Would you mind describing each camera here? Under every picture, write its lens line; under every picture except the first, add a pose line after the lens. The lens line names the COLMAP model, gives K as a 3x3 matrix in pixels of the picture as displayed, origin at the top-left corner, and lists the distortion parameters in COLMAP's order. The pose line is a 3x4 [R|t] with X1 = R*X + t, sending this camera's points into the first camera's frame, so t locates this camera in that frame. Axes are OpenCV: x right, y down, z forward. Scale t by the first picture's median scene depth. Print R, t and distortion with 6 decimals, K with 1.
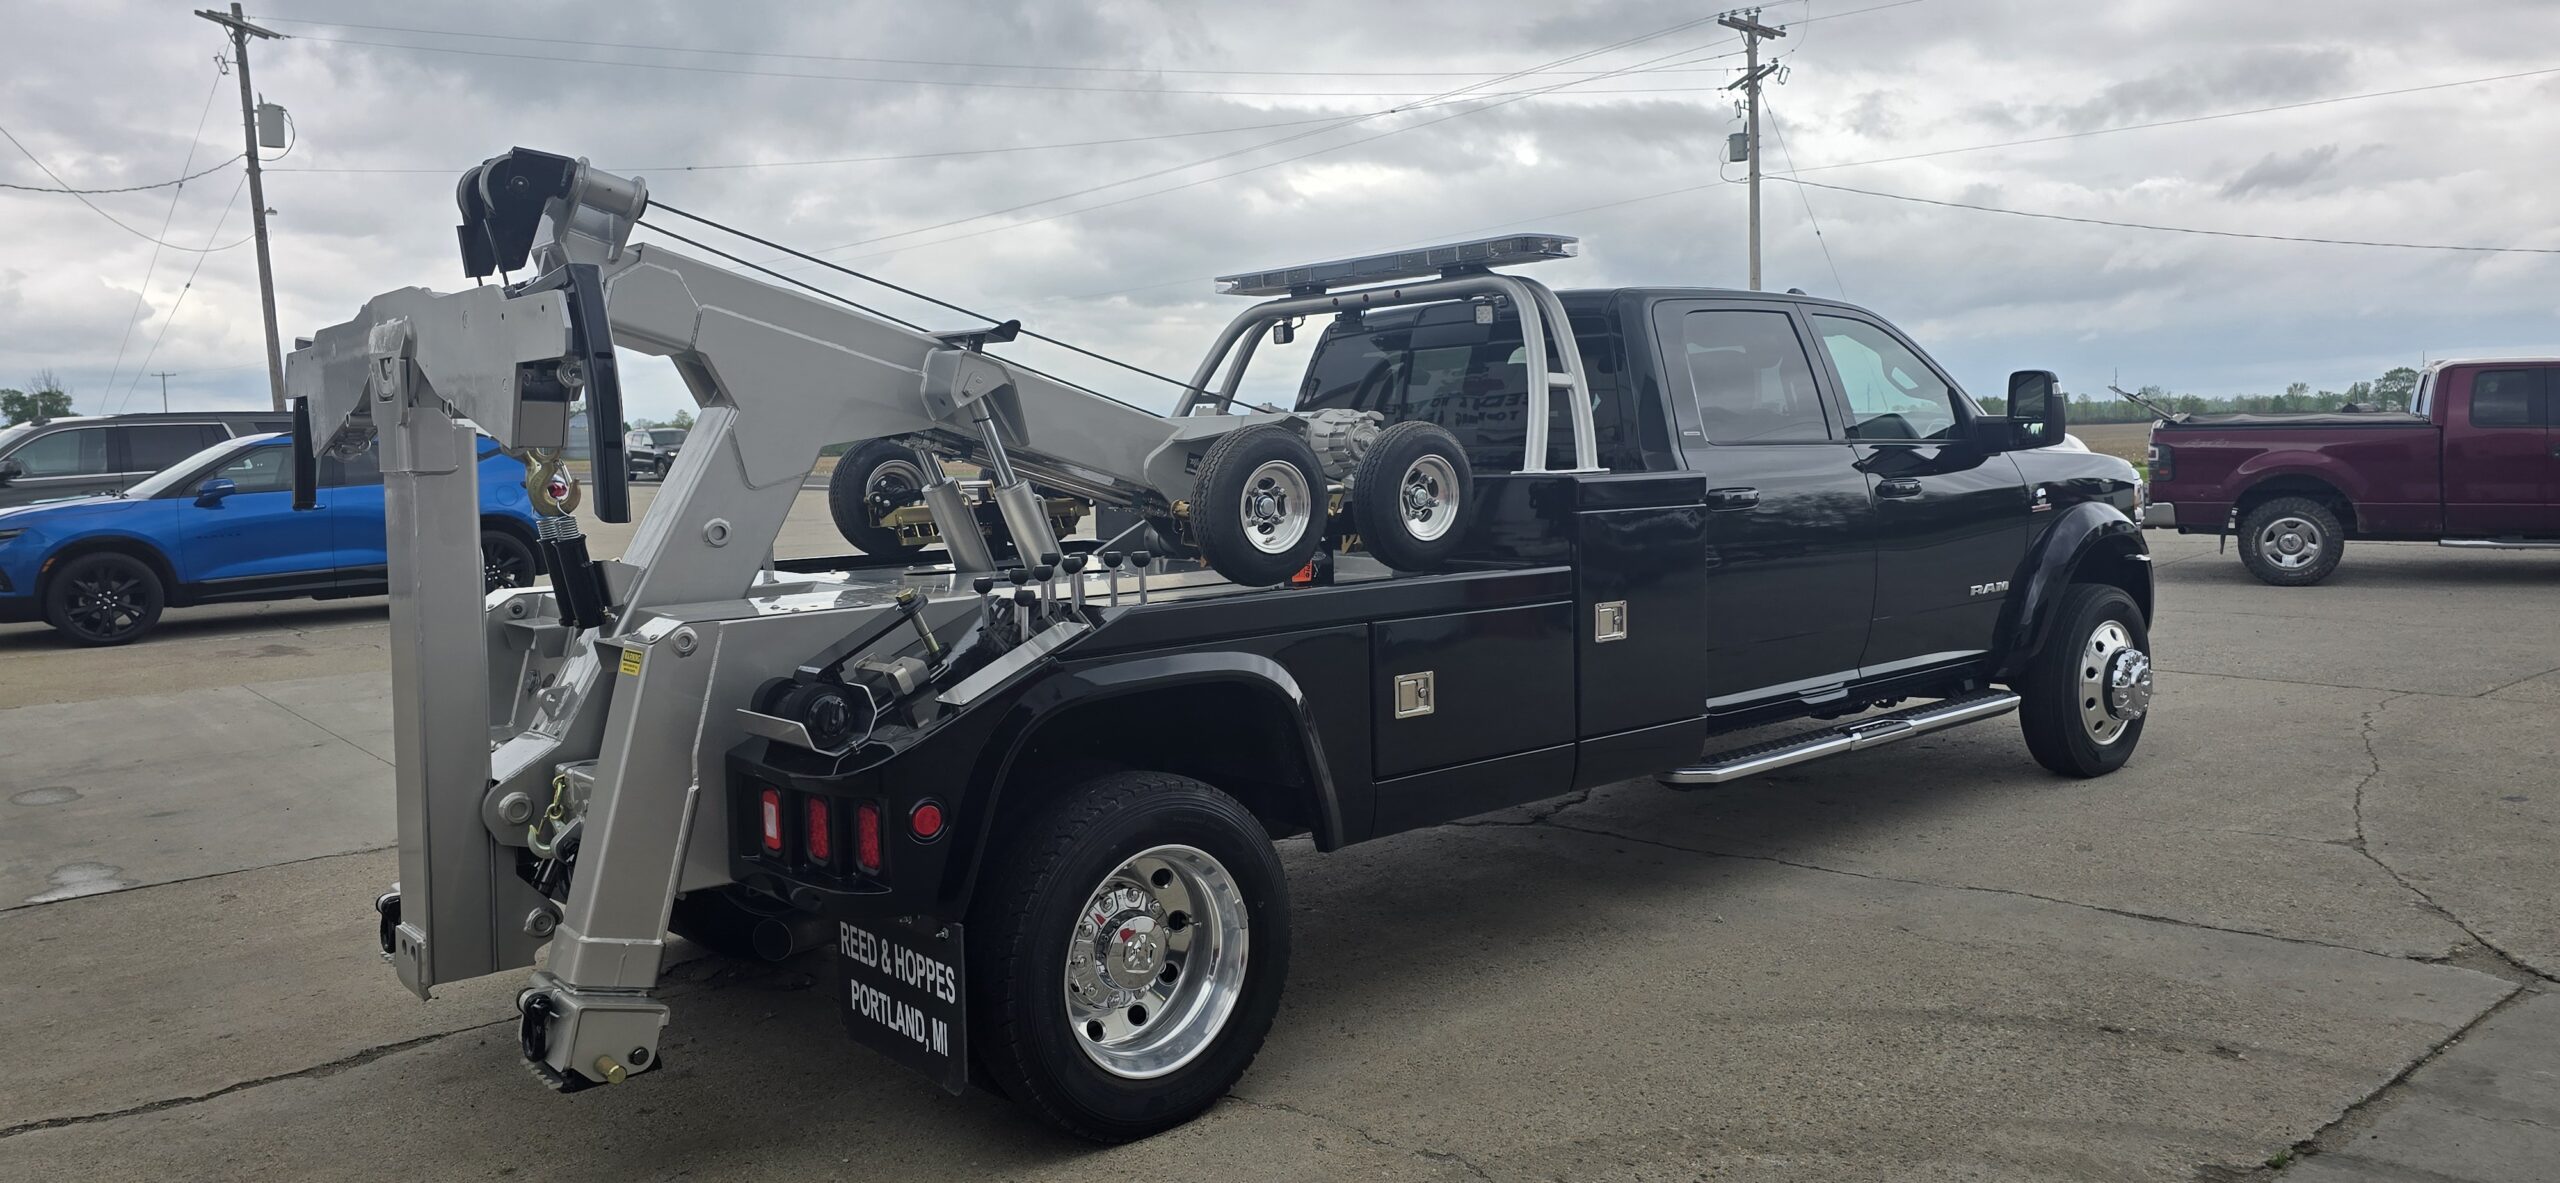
lens RADIAL K [[1733.4, 0, 1314.9], [0, 1733.4, 559.7], [0, 0, 1]] dist [0.047823, -0.026700]
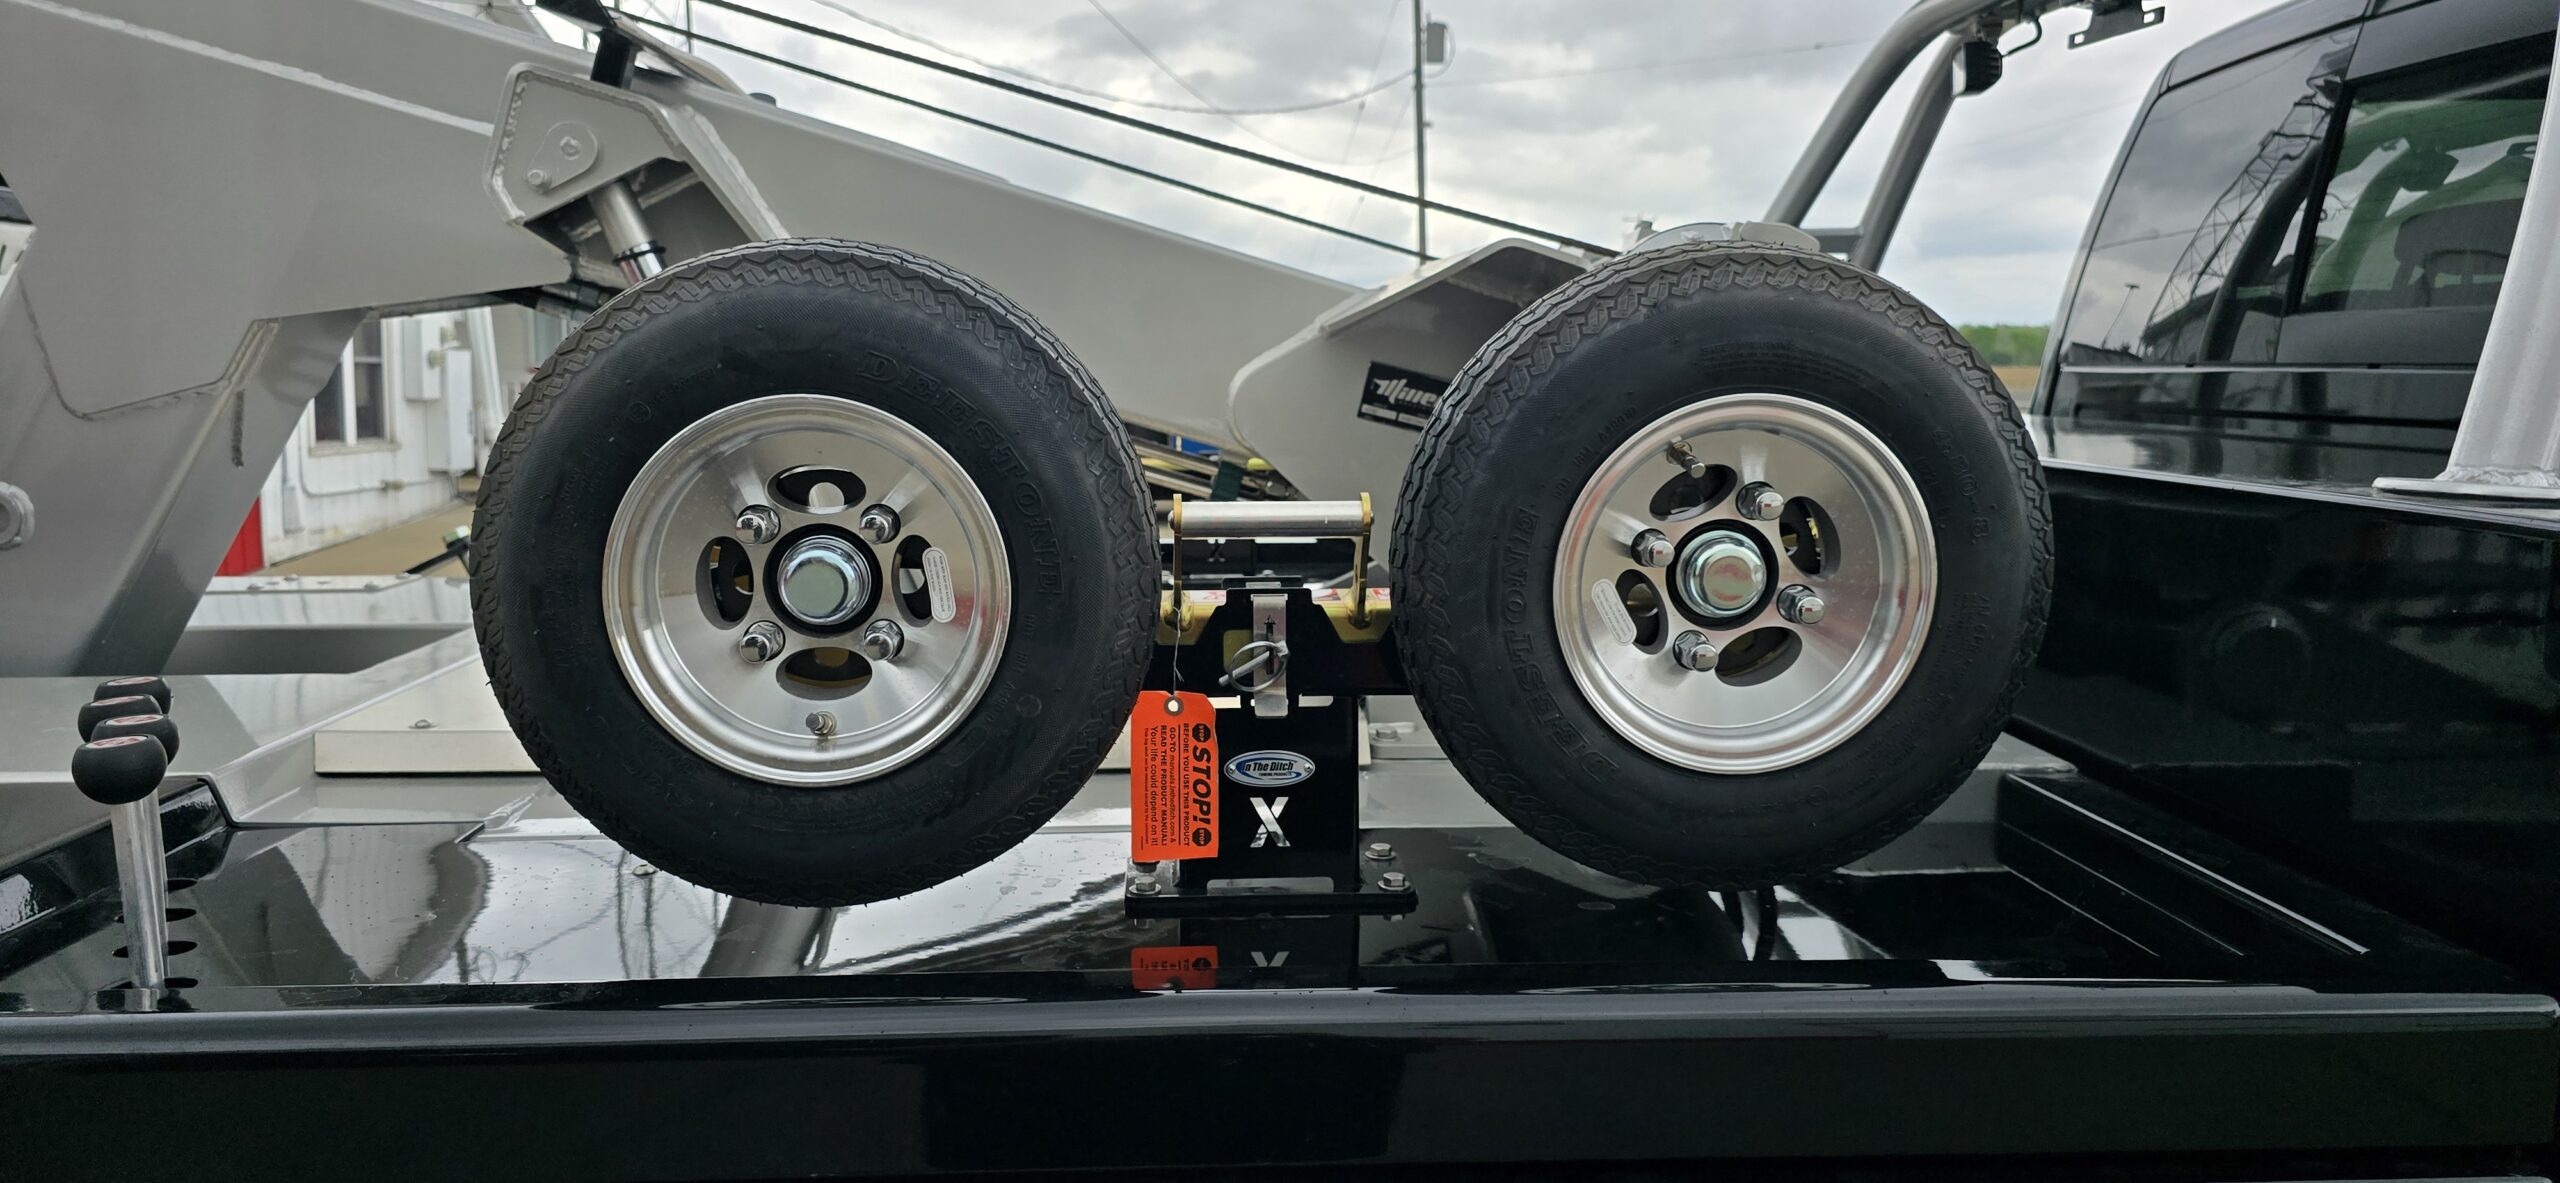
lens RADIAL K [[1733.4, 0, 1305.9], [0, 1733.4, 601.1], [0, 0, 1]] dist [0.047823, -0.026700]
pose [[0.785854, 0.107287, -0.609035, 0.115017], [-0.061497, 0.993512, 0.095665, -0.037344], [0.615347, -0.037725, 0.787353, 0.571142]]
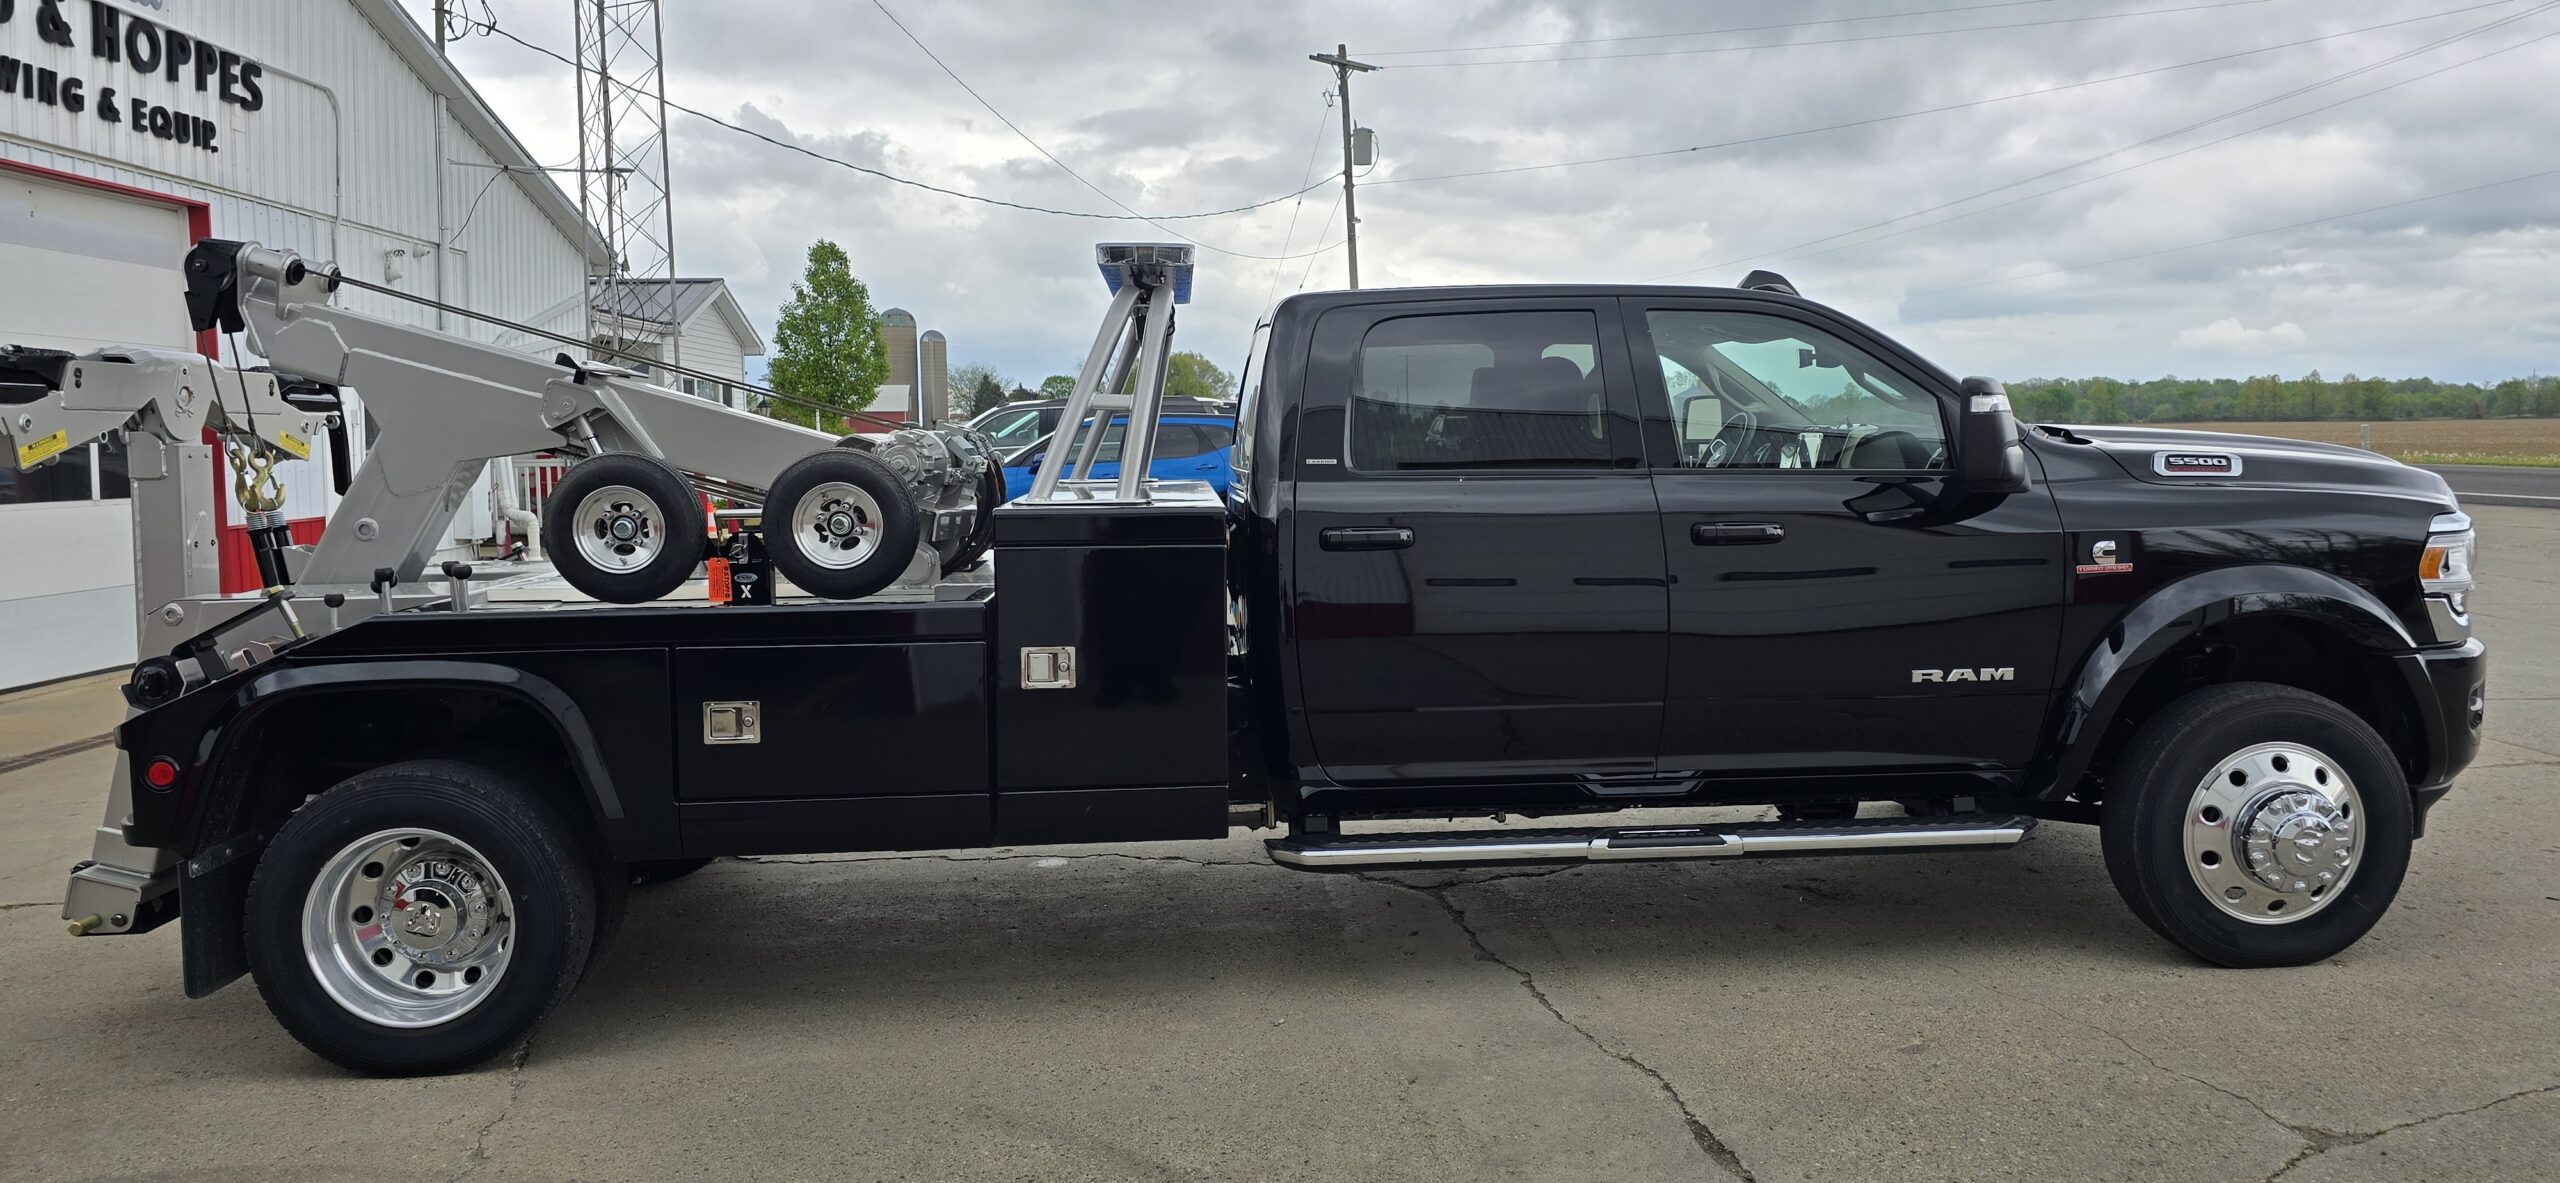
lens RADIAL K [[1733.4, 0, 1347.7], [0, 1733.4, 606.0], [0, 0, 1]] dist [0.047823, -0.026700]
pose [[0.795806, 0.075110, -0.600876, 0.646625], [-0.047983, 0.996979, 0.061074, -0.046629], [0.603648, -0.019771, 0.797006, 0.281317]]
